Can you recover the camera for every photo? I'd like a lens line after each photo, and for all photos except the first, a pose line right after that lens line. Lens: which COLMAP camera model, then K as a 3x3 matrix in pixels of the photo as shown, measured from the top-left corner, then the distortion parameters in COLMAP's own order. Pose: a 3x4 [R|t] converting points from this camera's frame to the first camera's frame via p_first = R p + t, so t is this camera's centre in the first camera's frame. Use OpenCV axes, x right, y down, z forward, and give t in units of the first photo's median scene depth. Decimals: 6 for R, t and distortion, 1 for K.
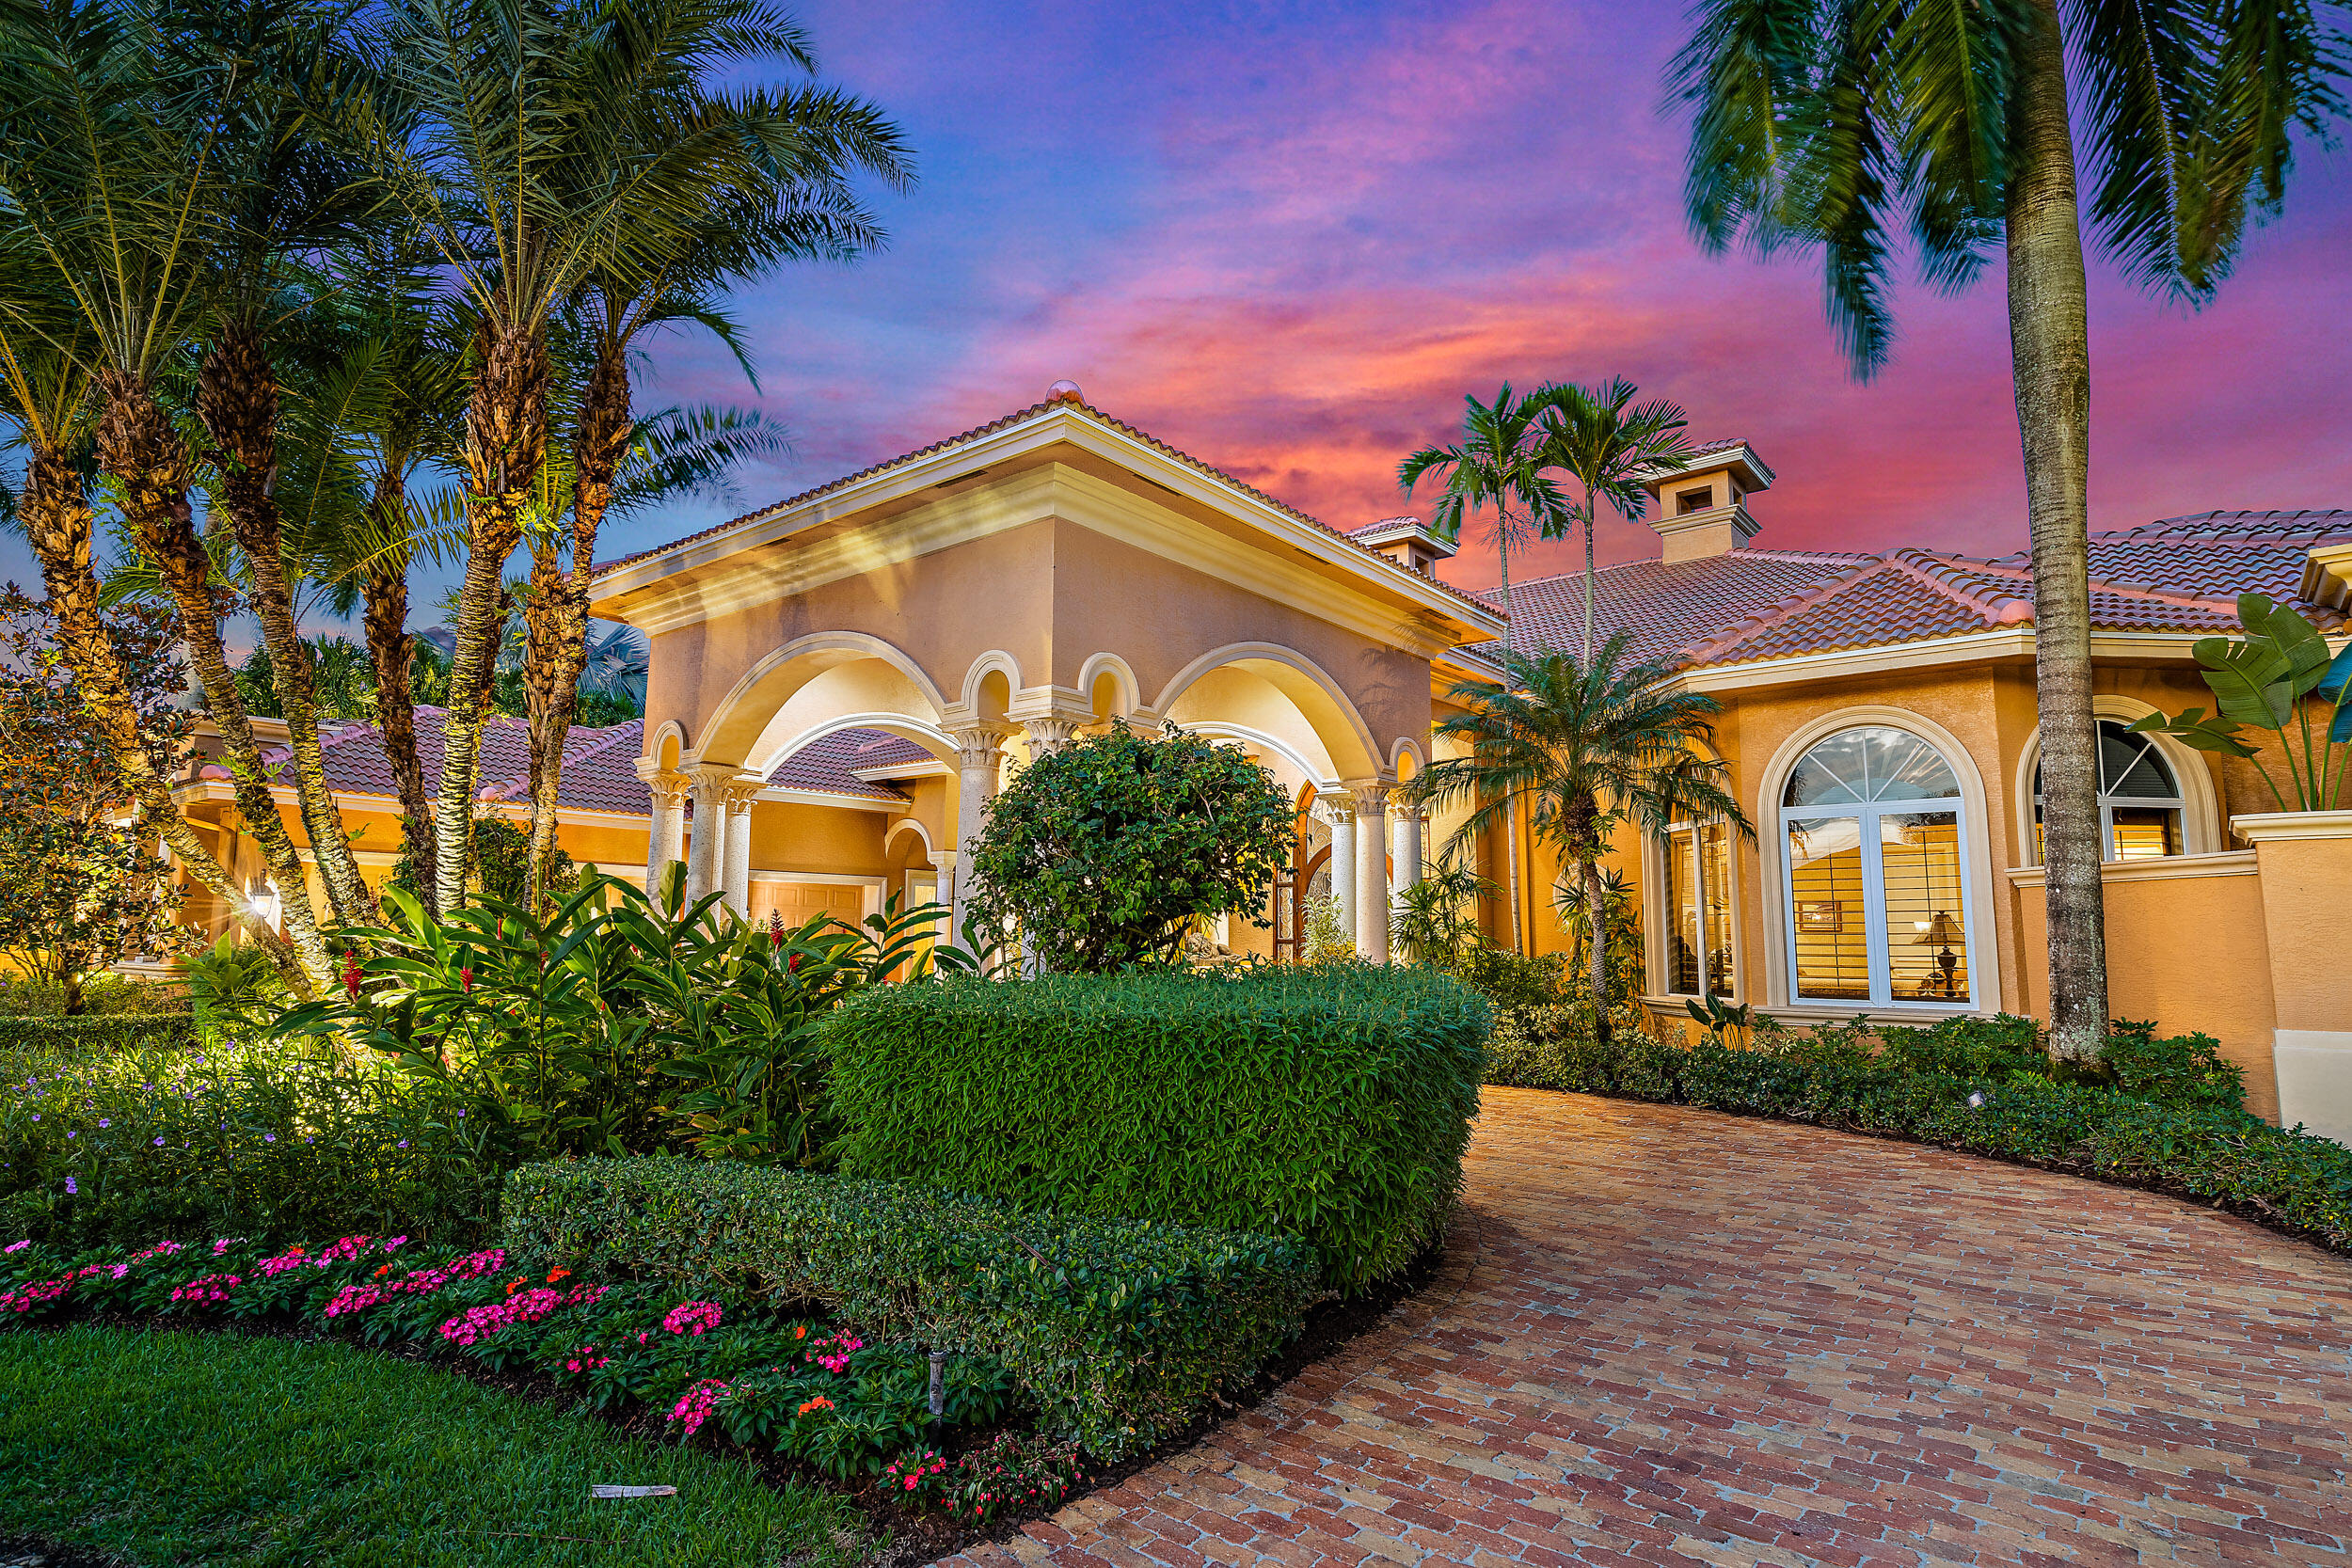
lens RADIAL K [[1211.1, 0, 1176.0], [0, 1211.1, 784.0], [0, 0, 1]] dist [0.003652, 0.000645]
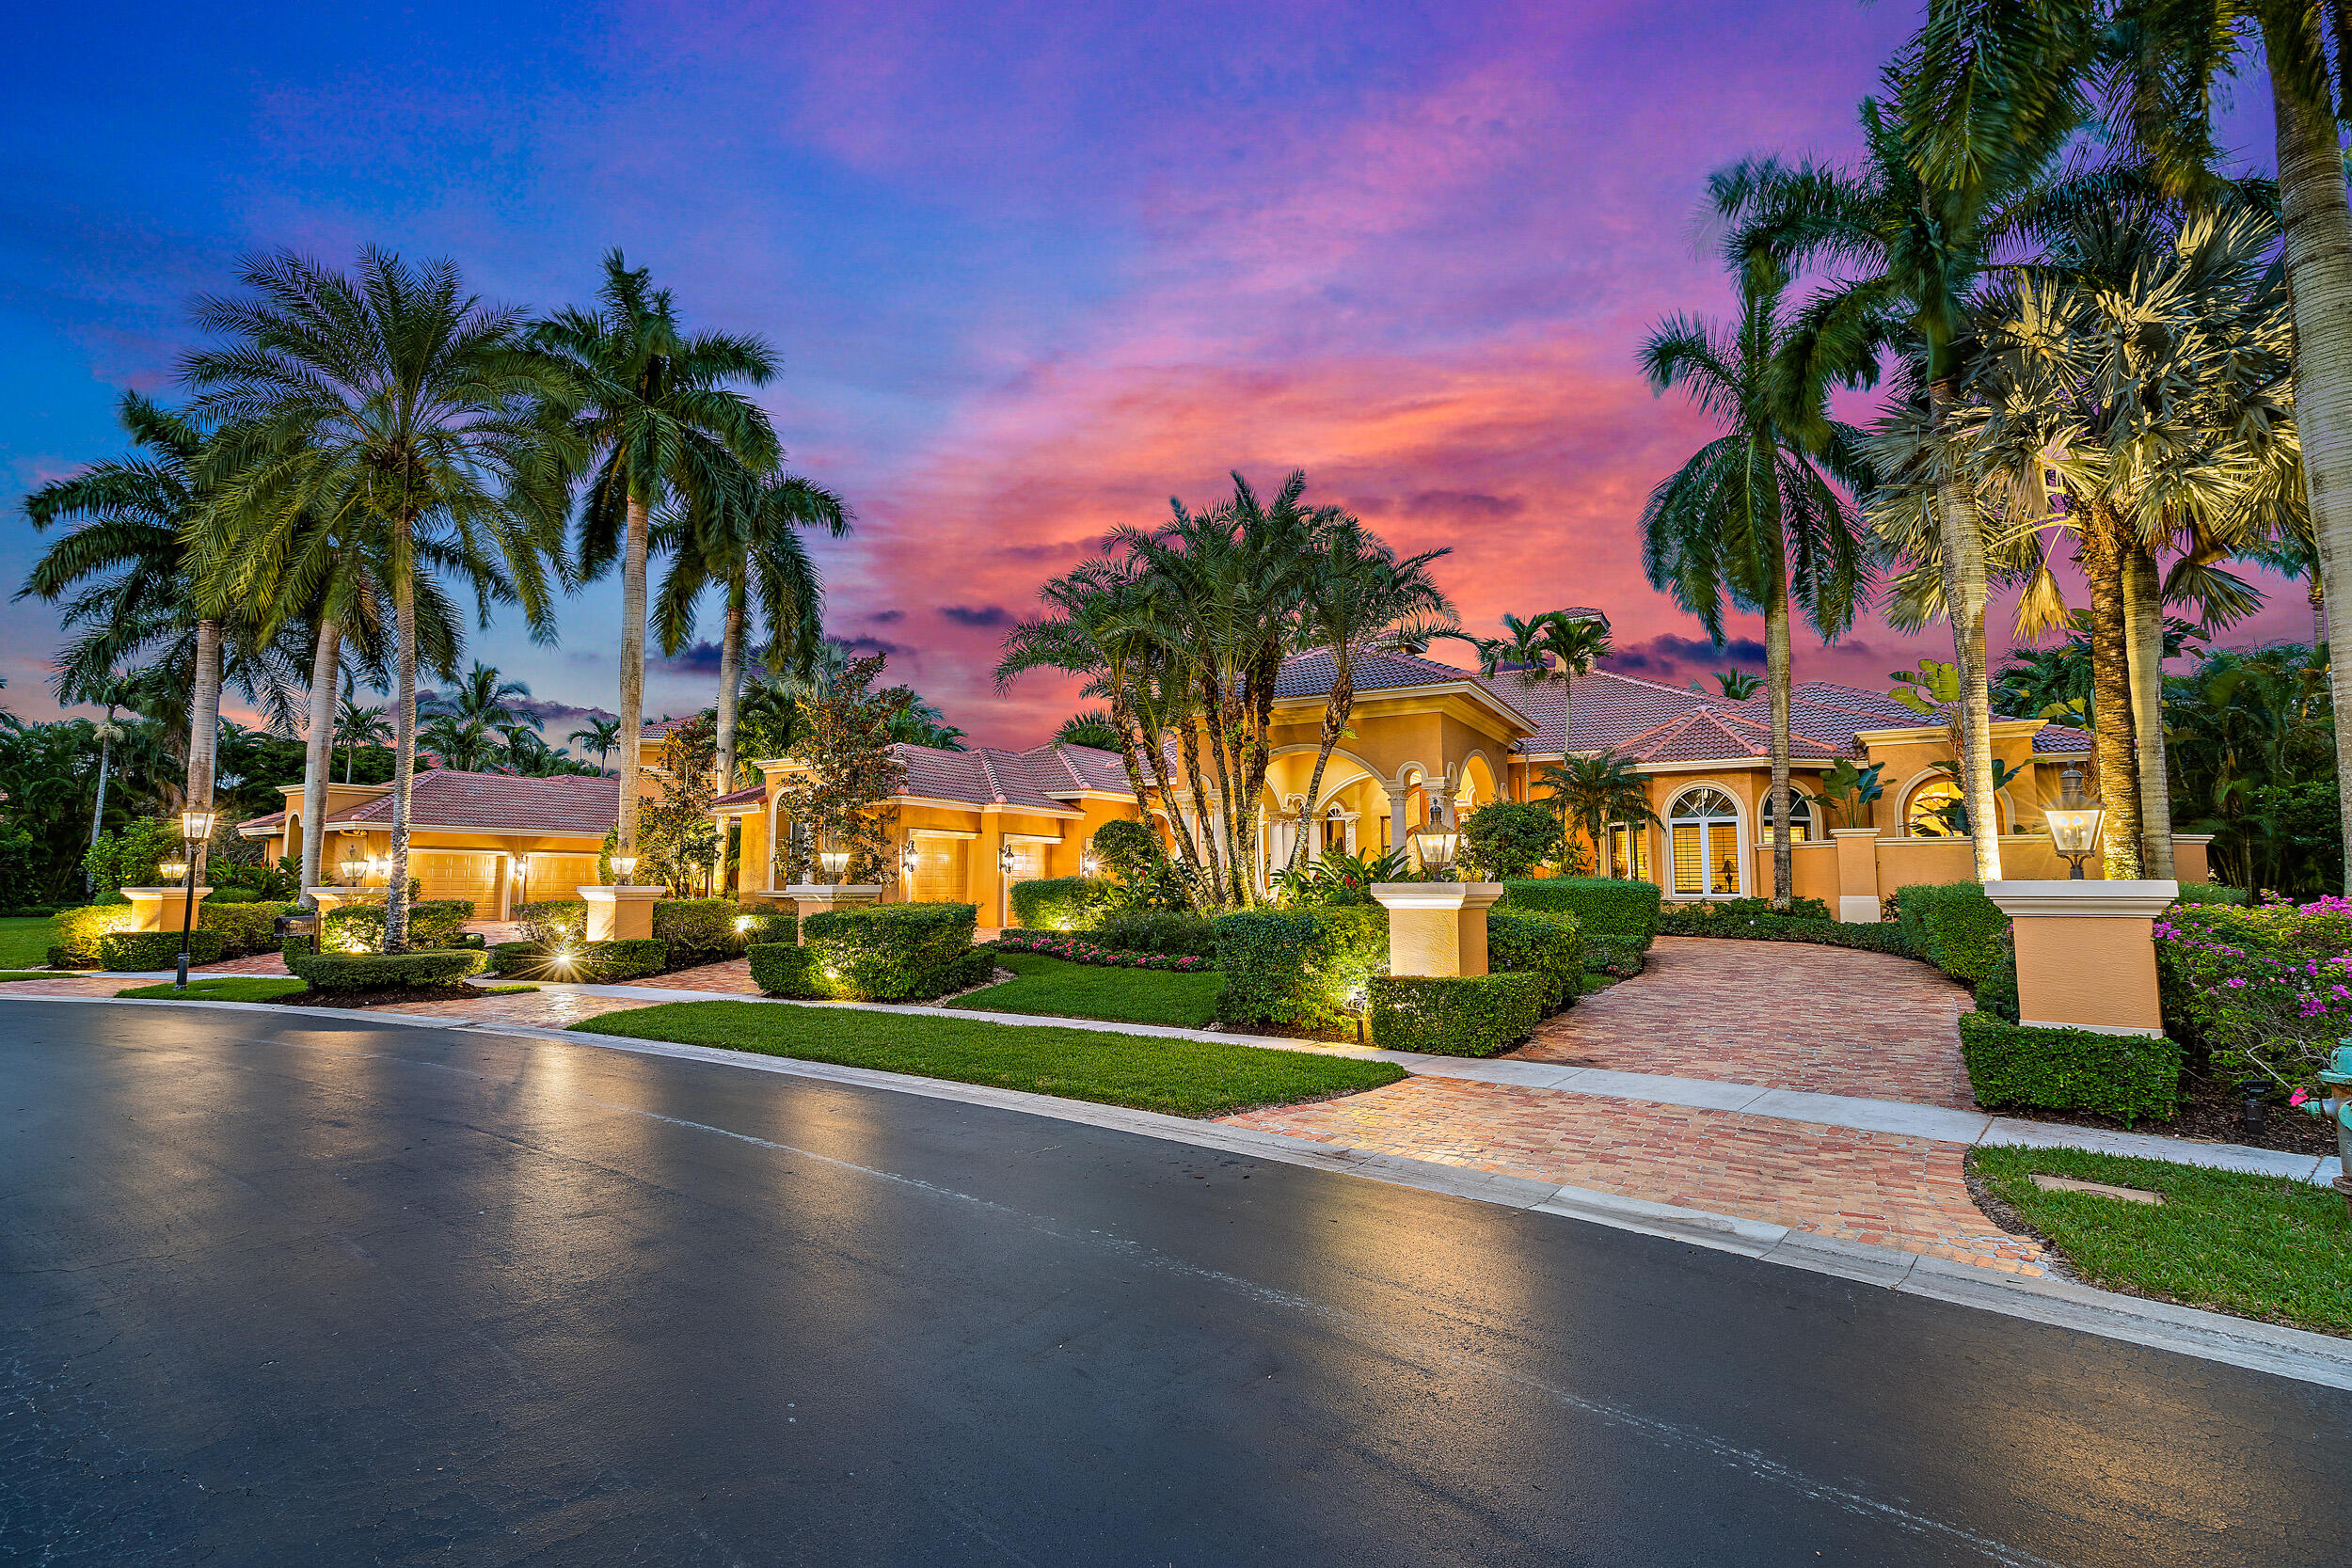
lens RADIAL K [[1056.1, 0, 1172.3], [0, 1056.1, 787.6], [0, 0, 1]] dist [-0.002652, 0.001417]
pose [[0.984645, 0.009218, 0.174328, -1.025151], [-0.015303, 0.999318, 0.033599, -0.117413], [-0.173899, -0.035751, 0.984114, -1.107857]]
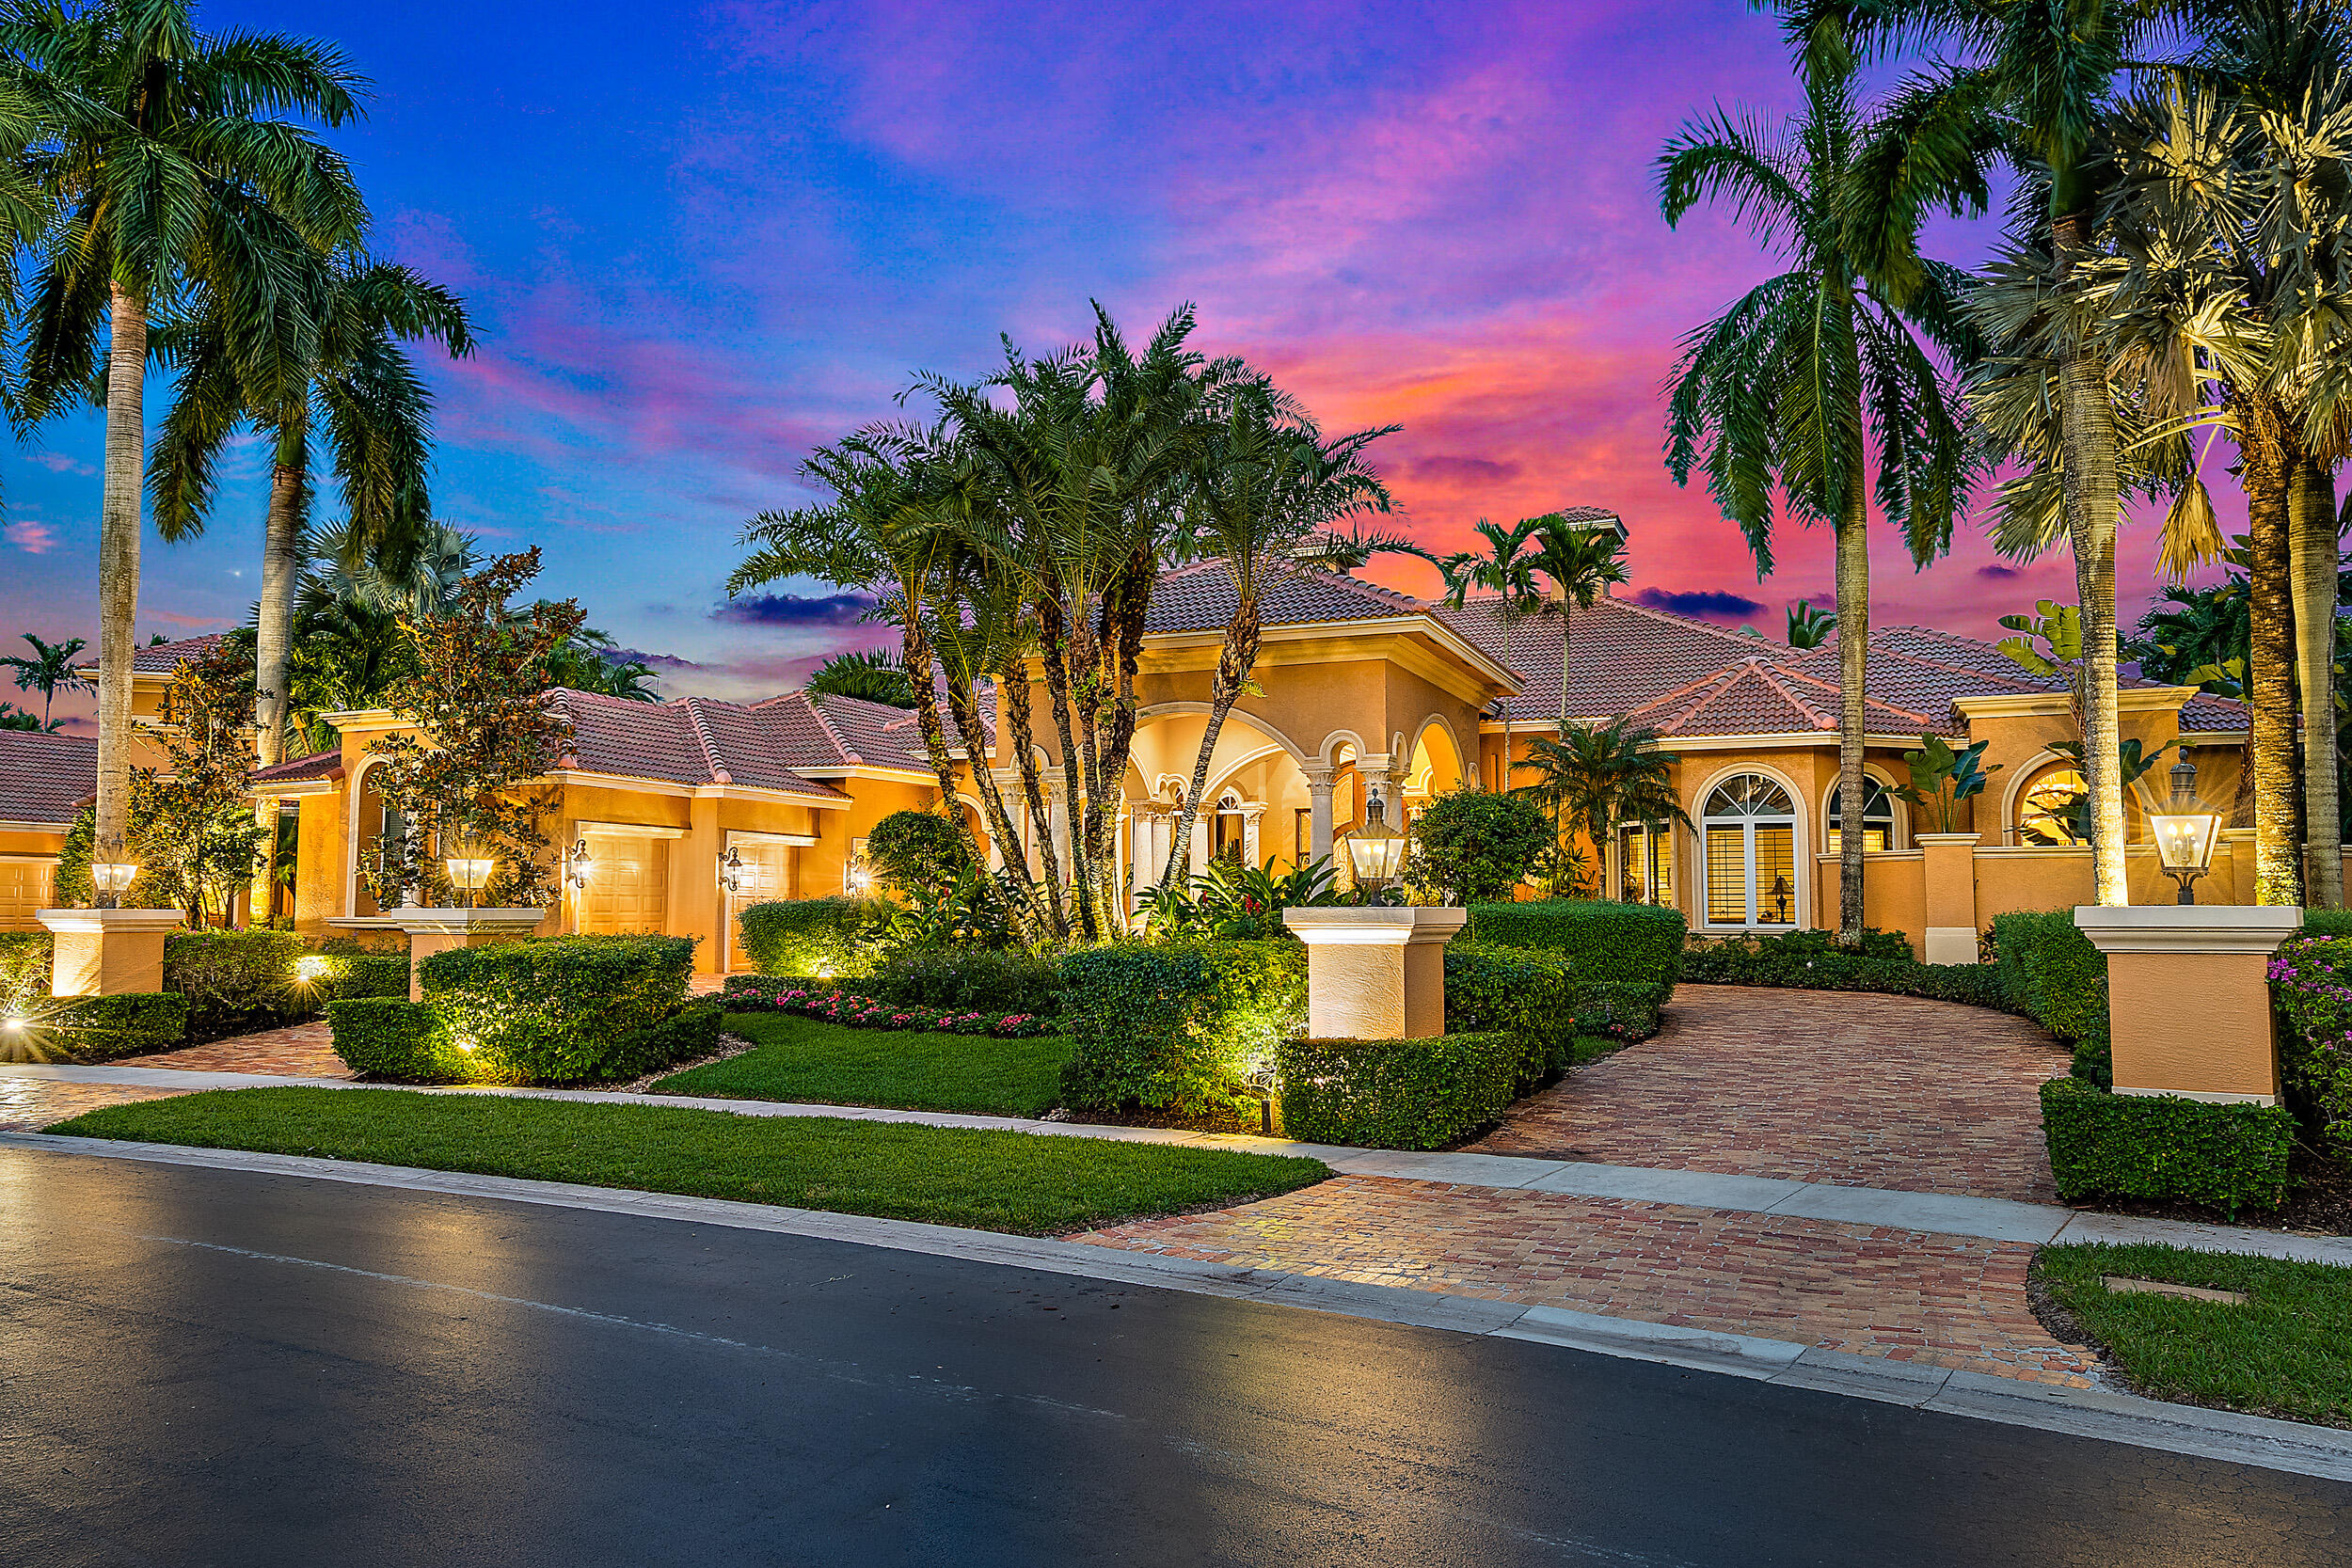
lens RADIAL K [[1630.5, 0, 1168.3], [0, 1630.5, 781.7], [0, 0, 1]] dist [0.002049, -0.001872]
pose [[0.957288, 0.018342, 0.288555, -1.059137], [-0.032398, 0.998506, 0.044011, -0.126668], [-0.287316, -0.051480, 0.956451, -1.184901]]
